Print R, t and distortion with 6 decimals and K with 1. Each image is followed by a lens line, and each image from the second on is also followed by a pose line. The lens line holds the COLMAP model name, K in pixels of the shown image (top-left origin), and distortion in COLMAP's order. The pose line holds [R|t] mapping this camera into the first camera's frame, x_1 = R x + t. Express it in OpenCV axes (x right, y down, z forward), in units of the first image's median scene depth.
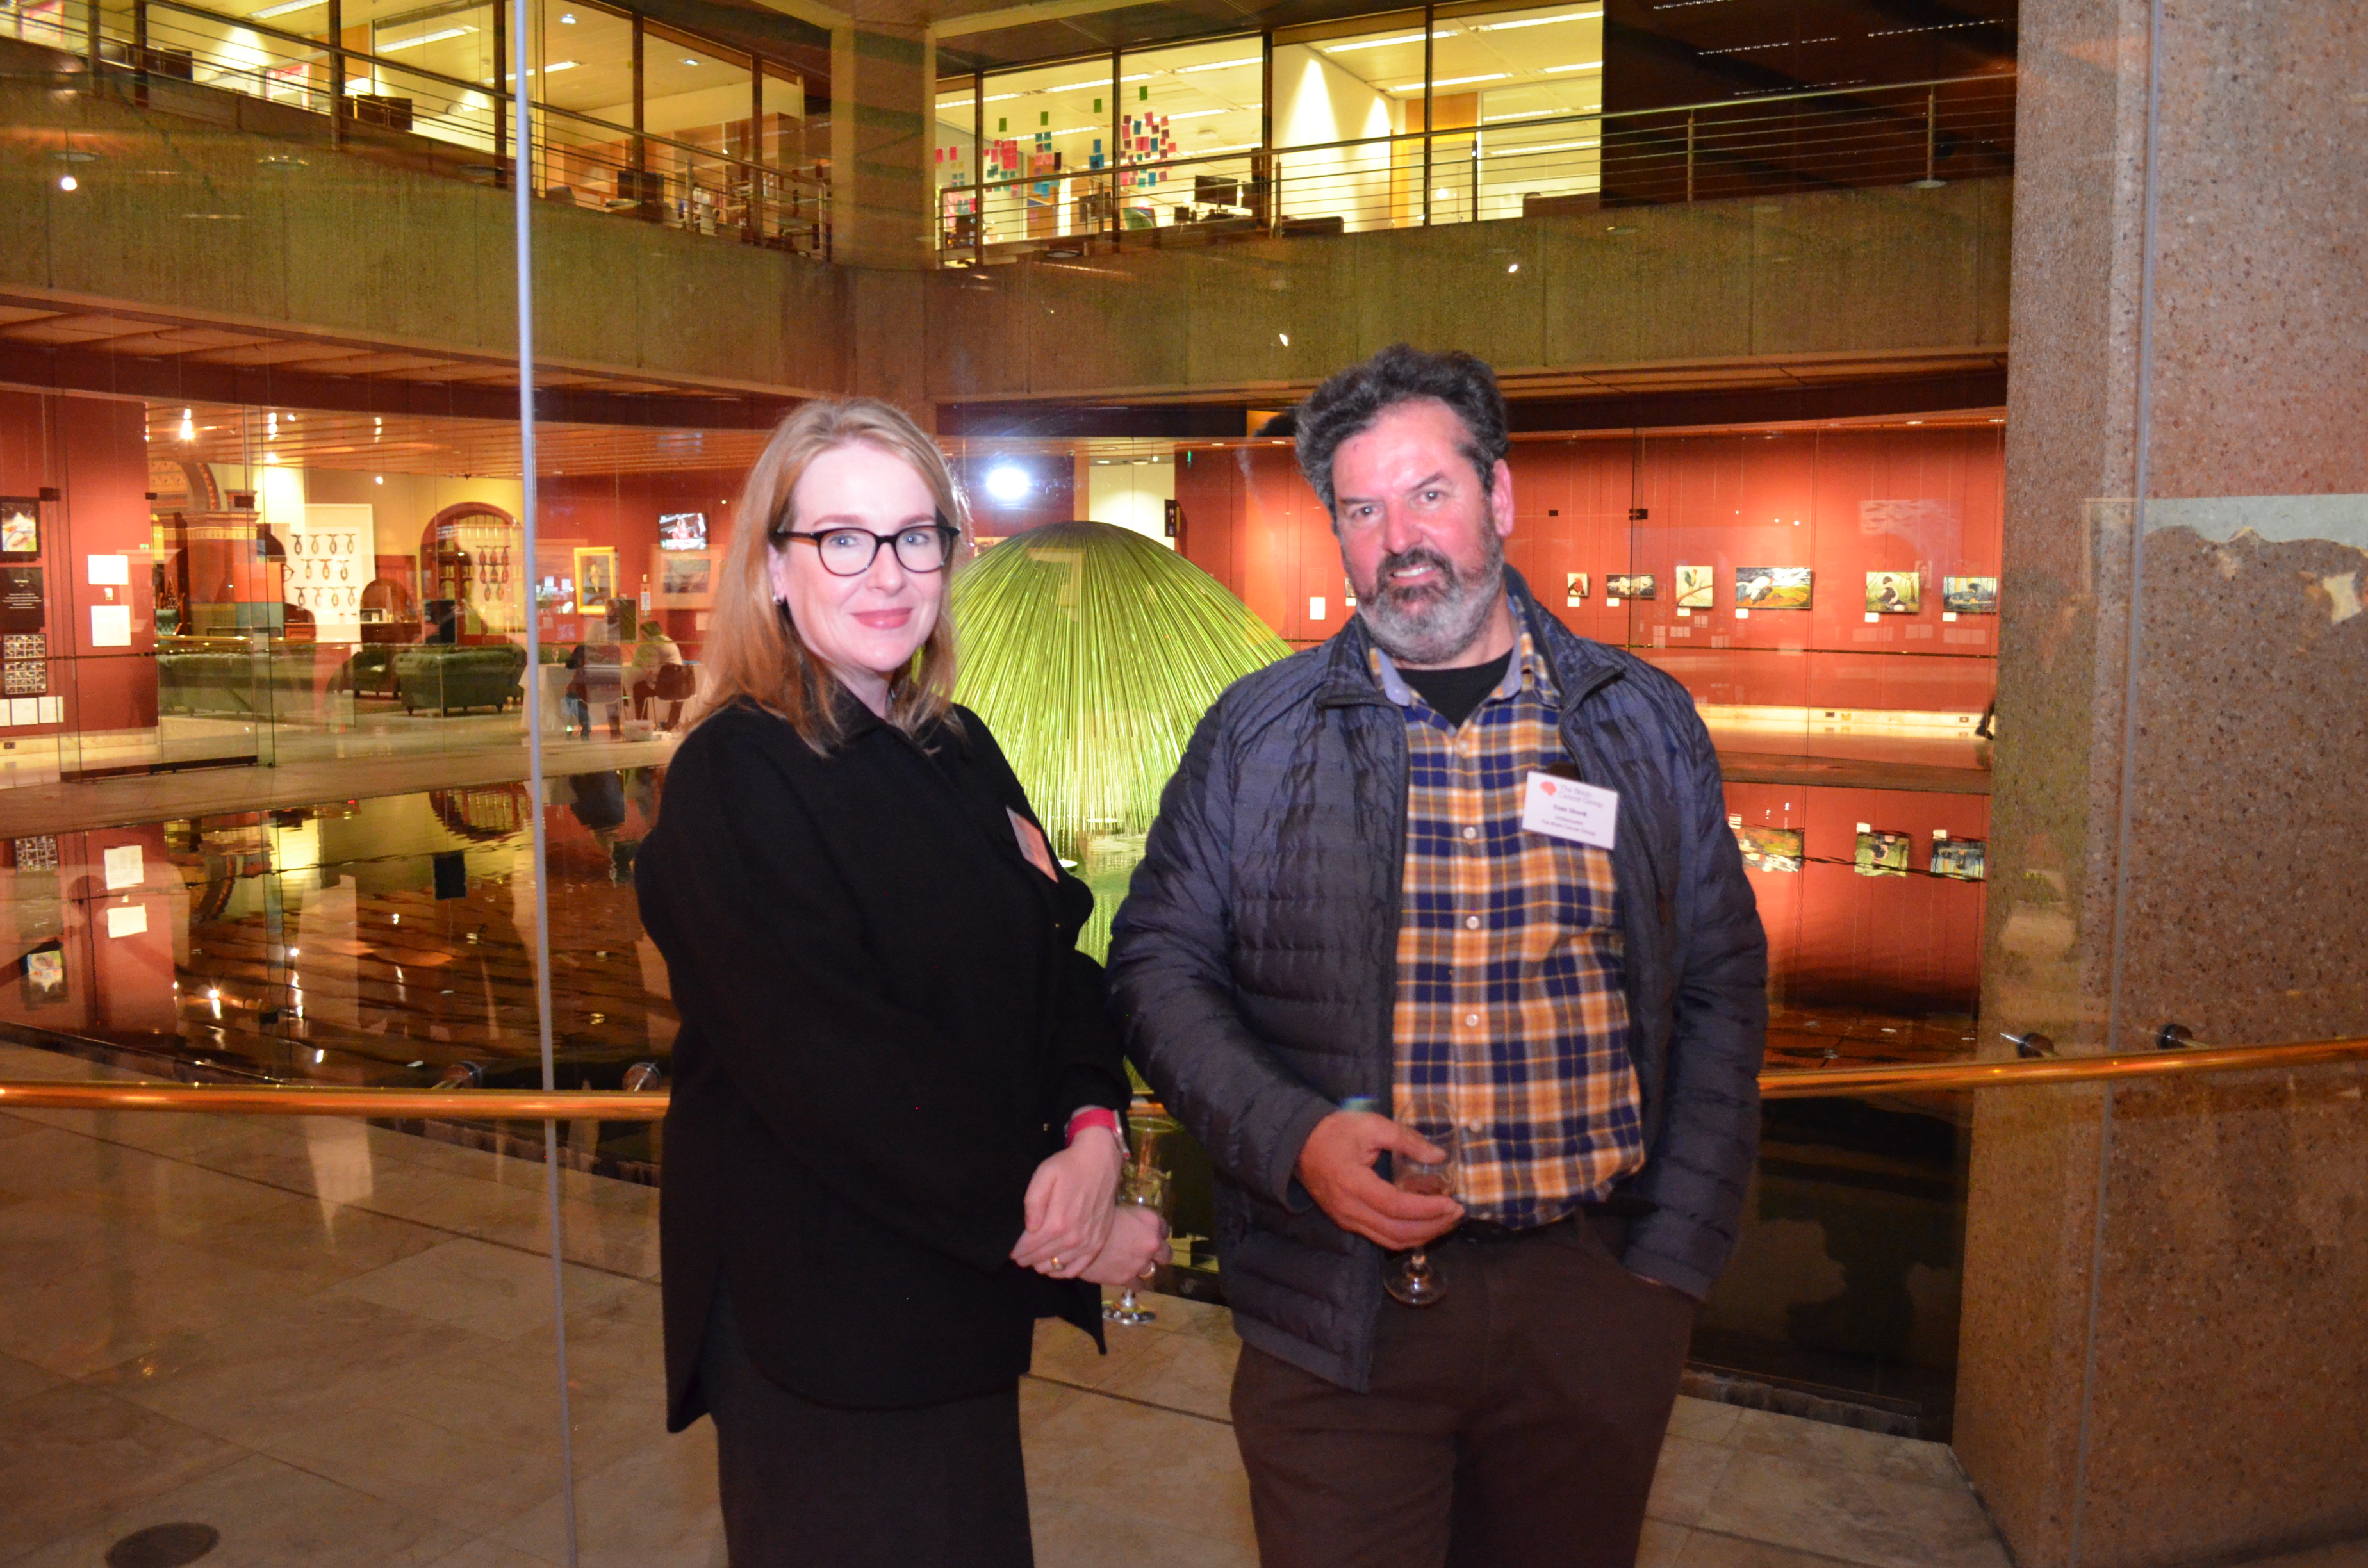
lens RADIAL K [[1868.2, 0, 1184.0], [0, 1868.2, 784.0], [0, 0, 1]] dist [-0.091913, 0.000167]
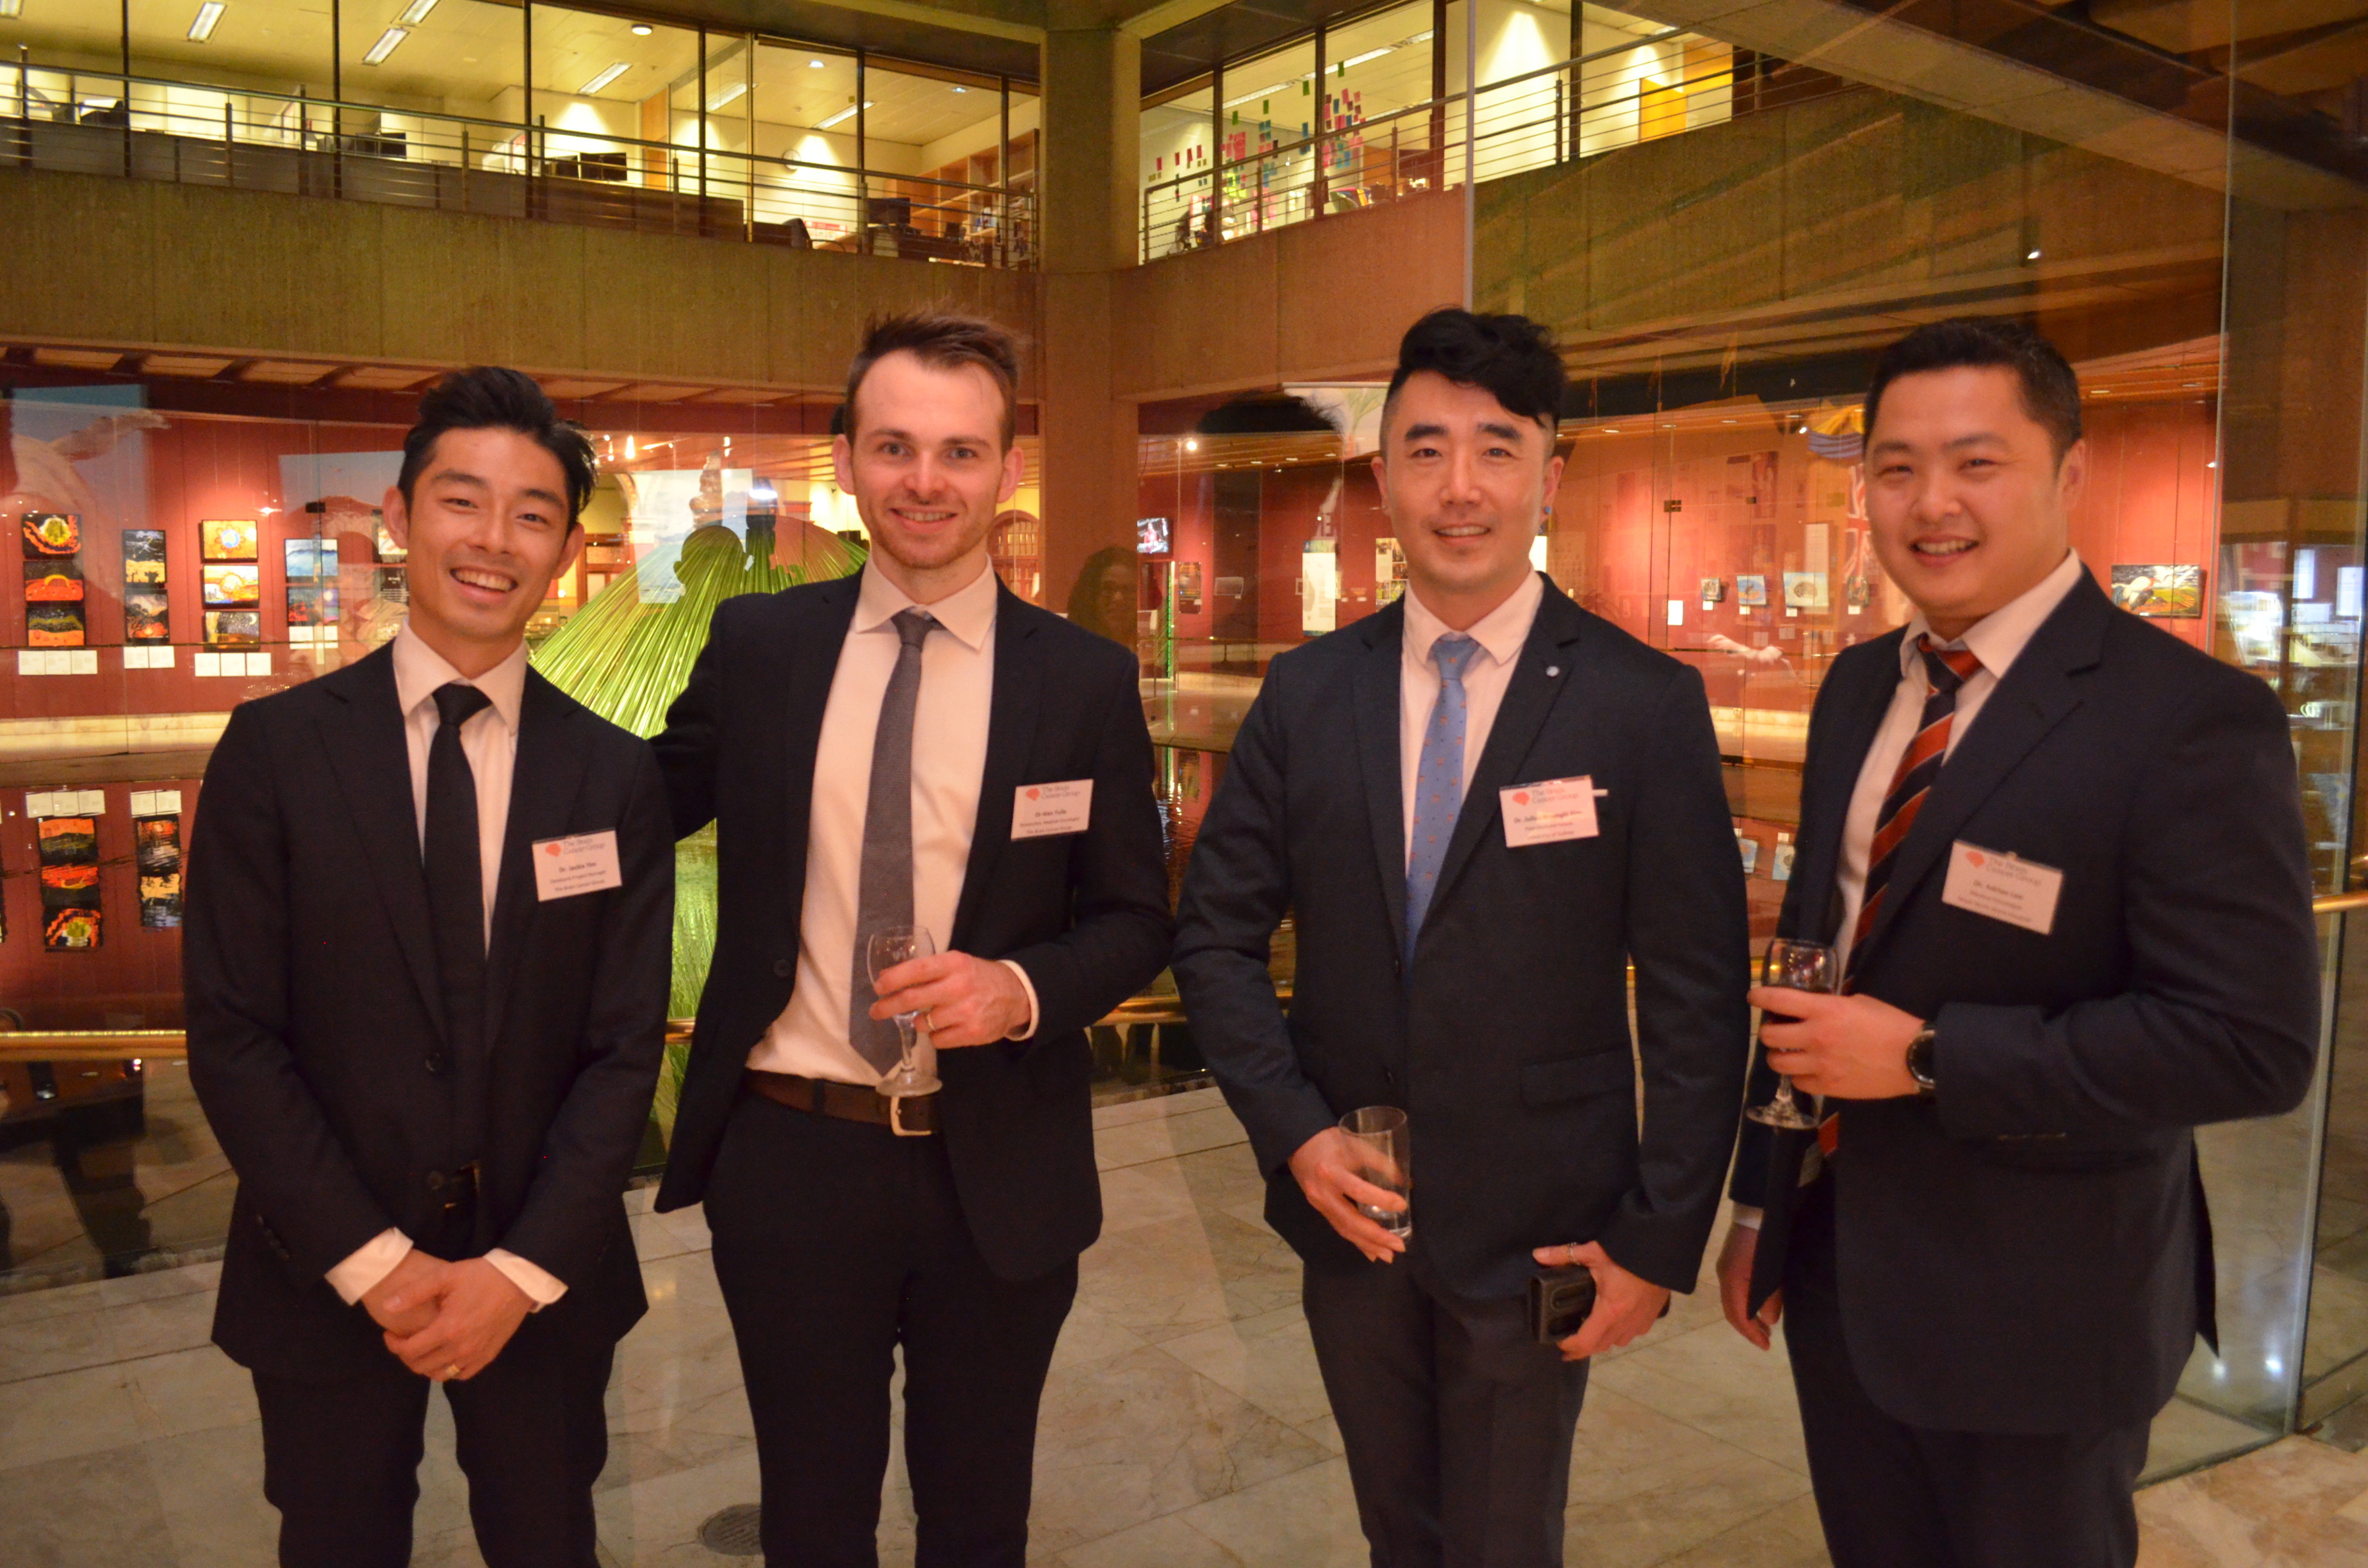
lens RADIAL K [[1868.2, 0, 1184.0], [0, 1868.2, 784.0], [0, 0, 1]] dist [-0.091913, 0.000167]
pose [[0.891602, 0.046956, -0.450379, 0.351283], [-0.049514, 0.998755, 0.006108, -0.006061], [0.450105, 0.016854, 0.892816, 0.115790]]
